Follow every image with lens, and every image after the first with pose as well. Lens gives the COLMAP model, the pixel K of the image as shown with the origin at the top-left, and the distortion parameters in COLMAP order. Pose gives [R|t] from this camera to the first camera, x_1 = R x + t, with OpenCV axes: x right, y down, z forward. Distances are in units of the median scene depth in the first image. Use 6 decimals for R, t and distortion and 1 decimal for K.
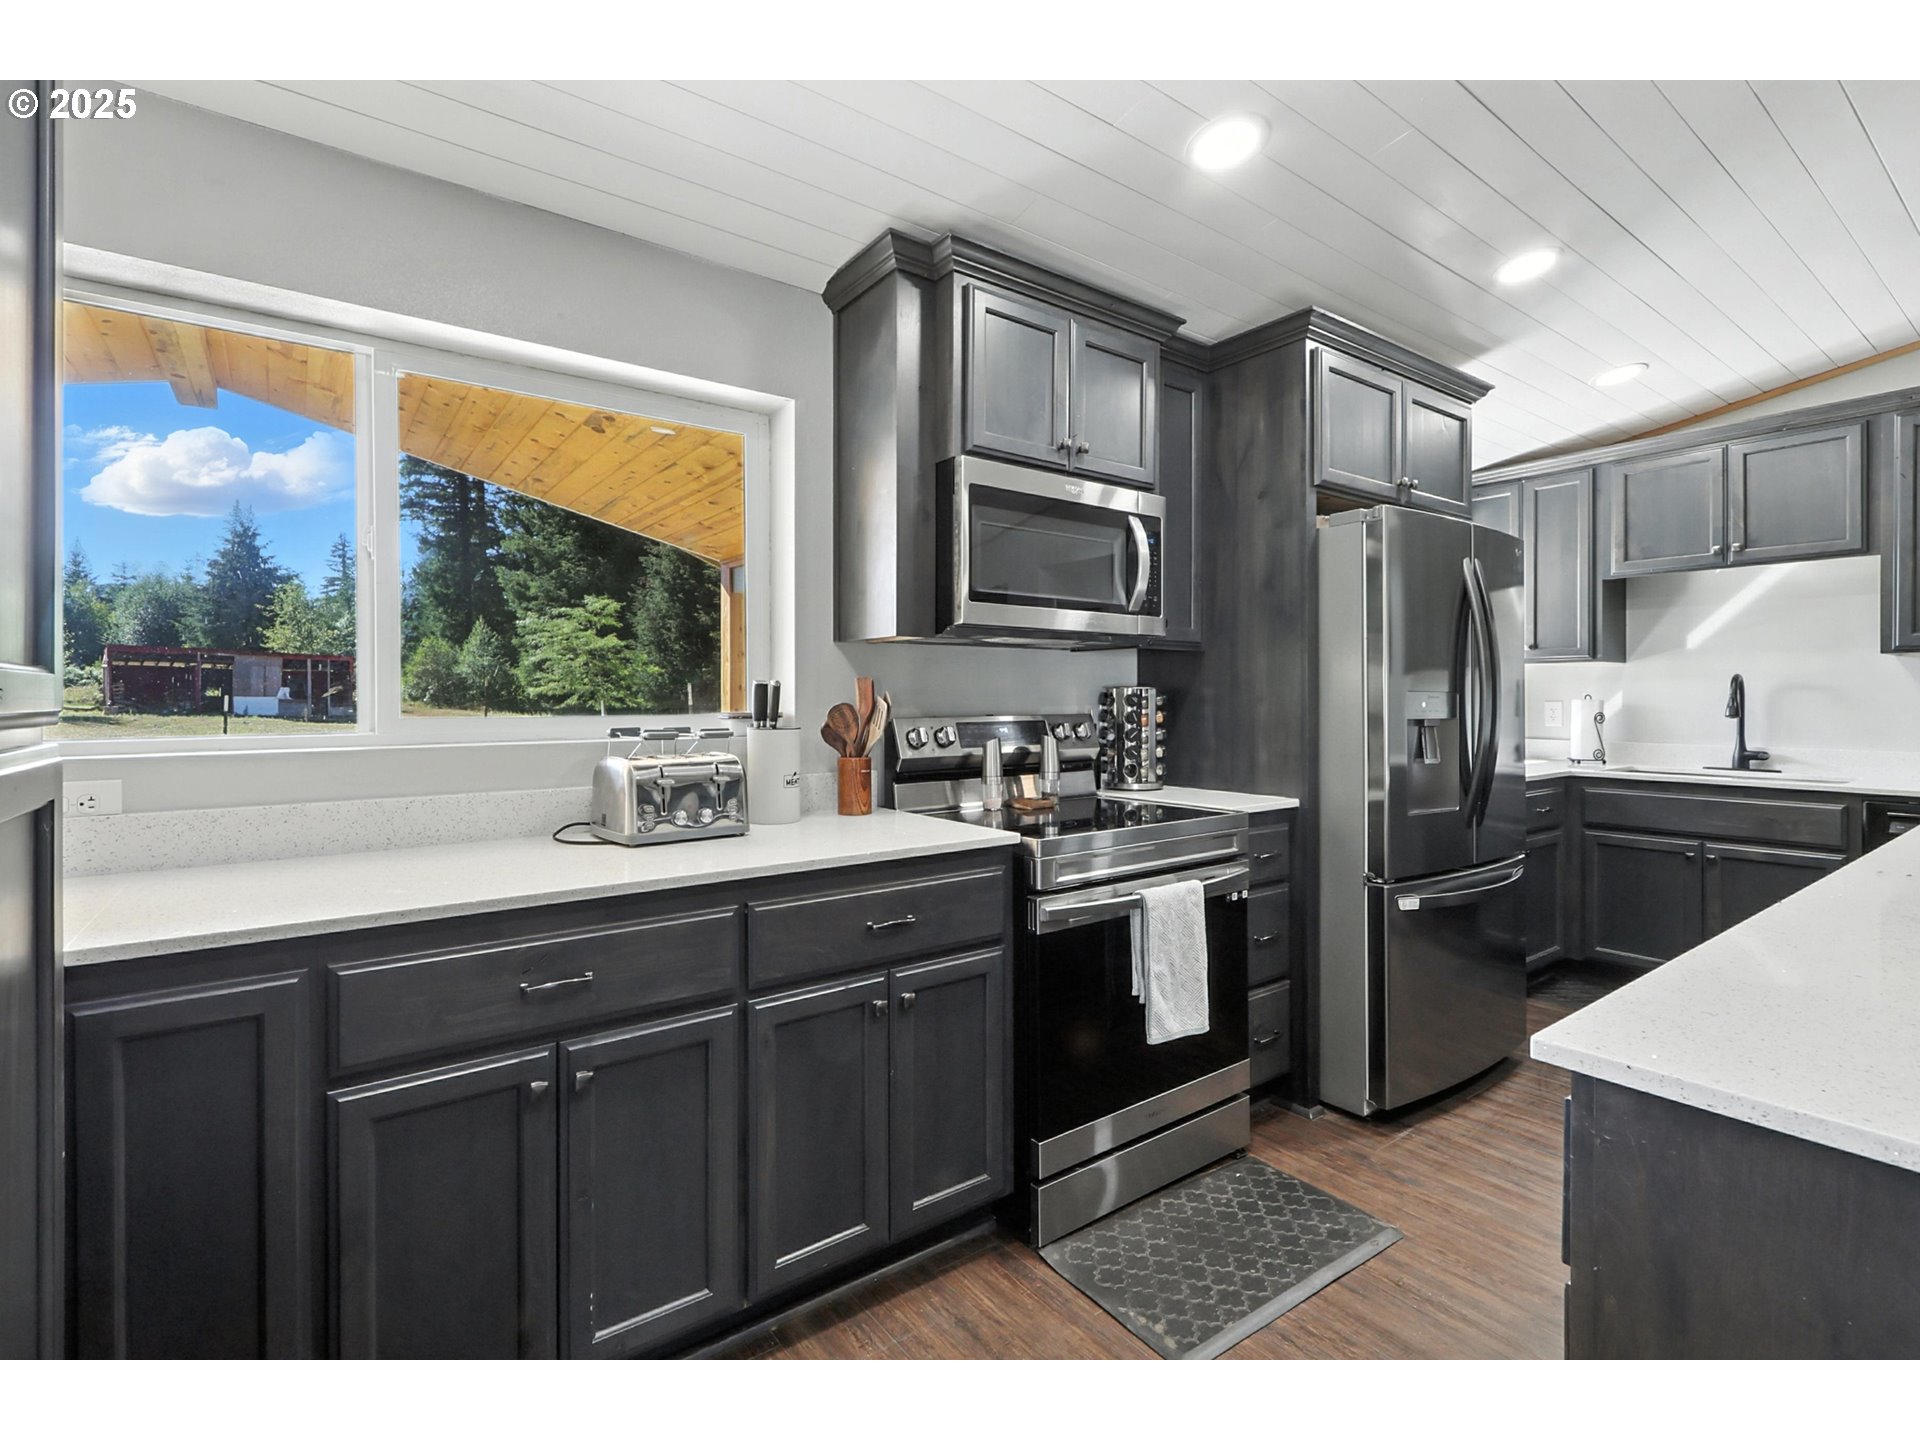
lens RADIAL K [[885.7, 0, 961.0], [0, 885.7, 706.2], [0, 0, 1]] dist [0.000232, -0.000390]
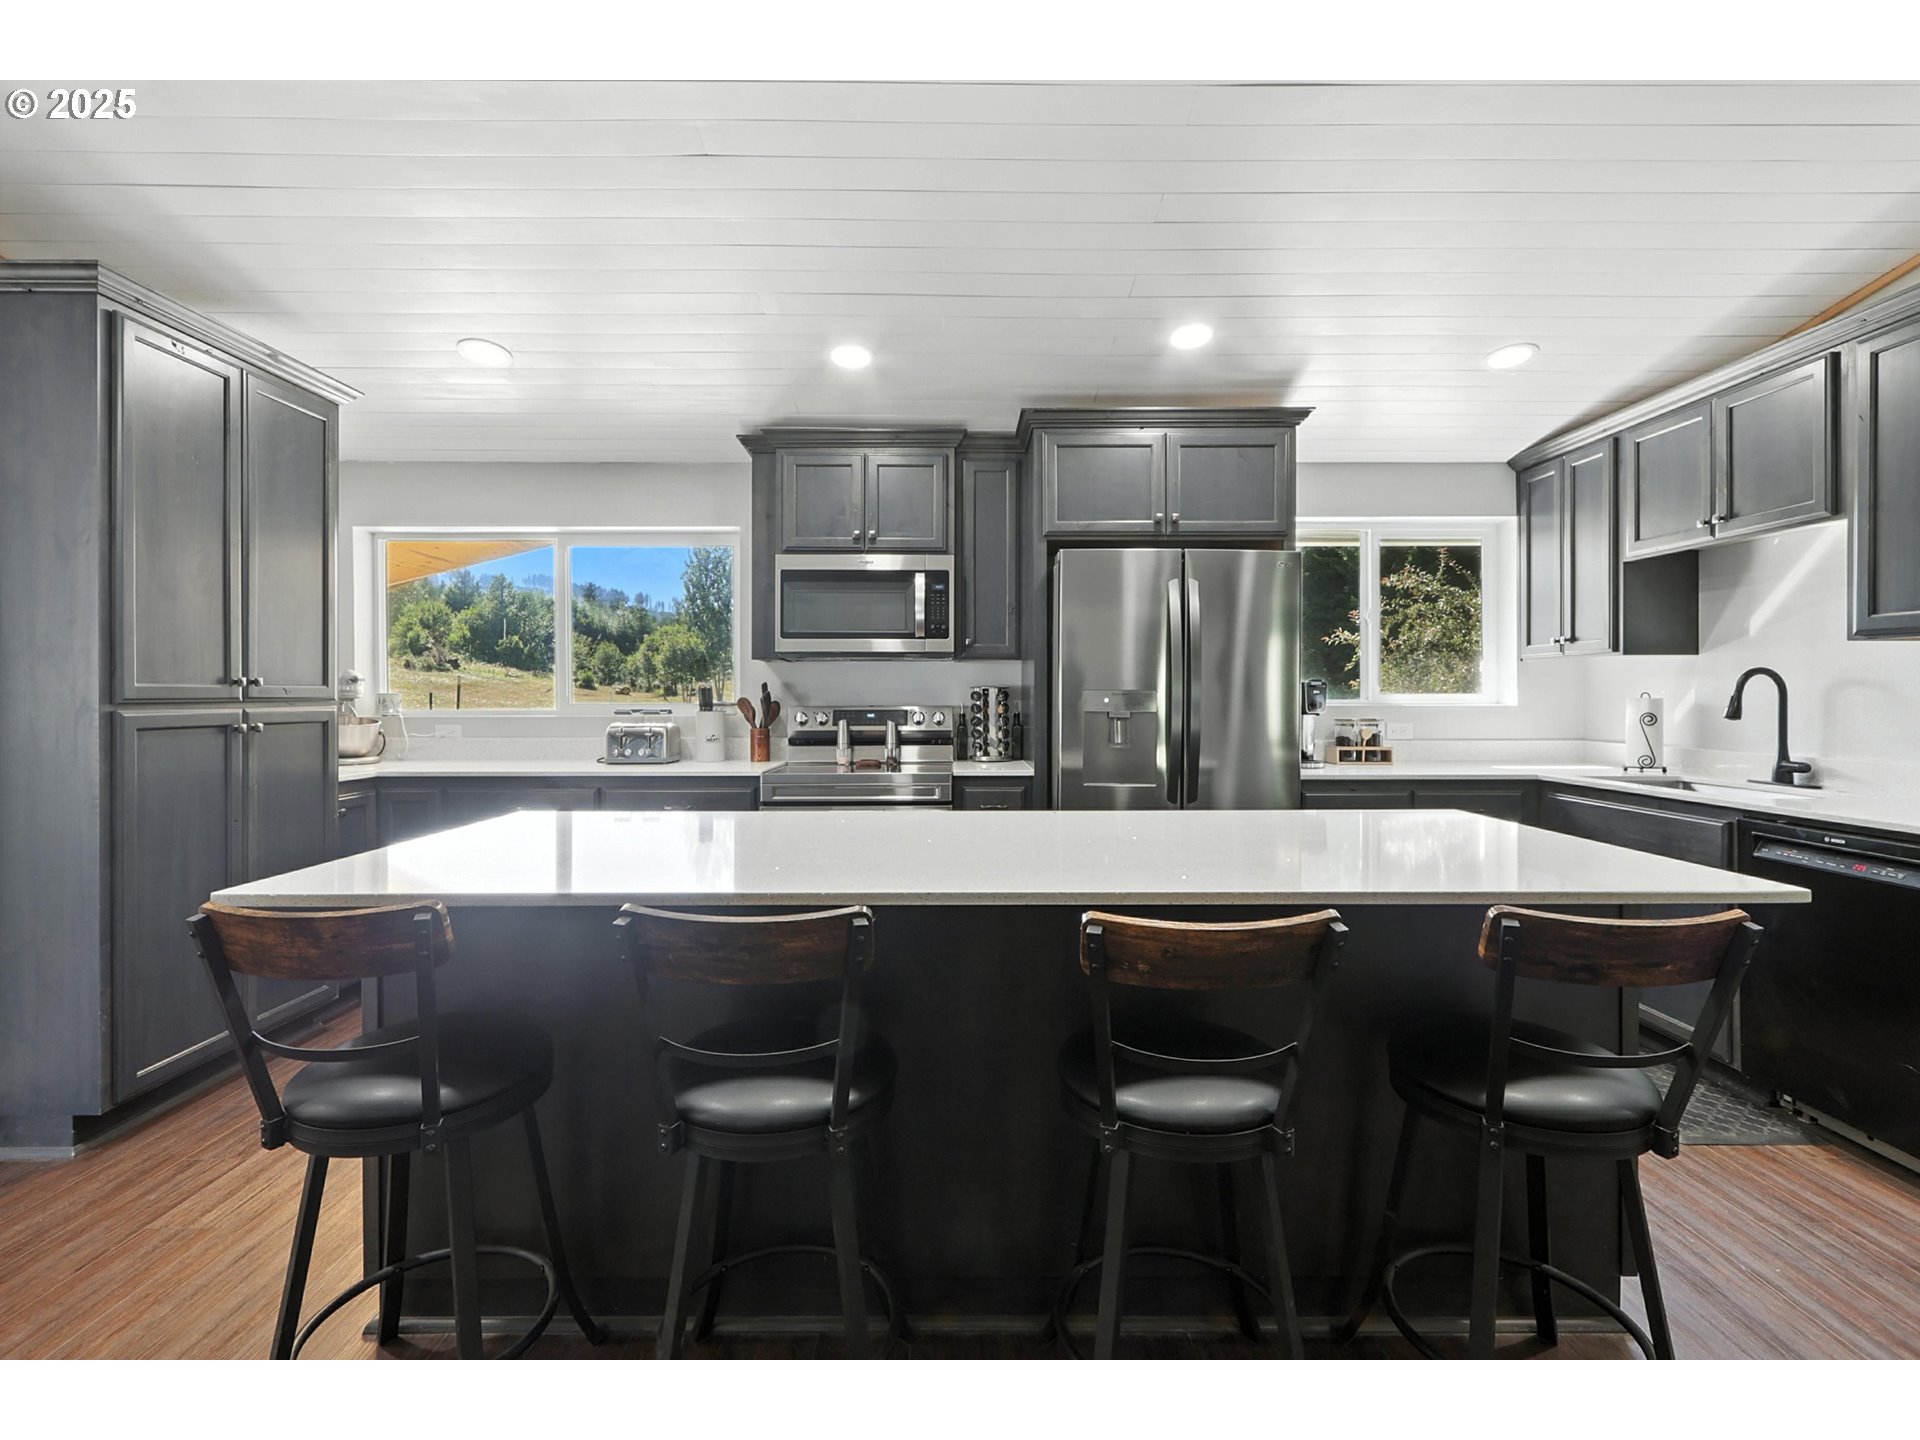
lens RADIAL K [[877.4, 0, 956.9], [0, 877.4, 704.4], [0, 0, 1]] dist [-0.001639, -0.001249]
pose [[0.804474, 0.007859, -0.593935, 0.683947], [-0.007697, 0.999966, 0.002807, 0.001544], [0.593938, 0.002314, 0.804508, -0.090075]]
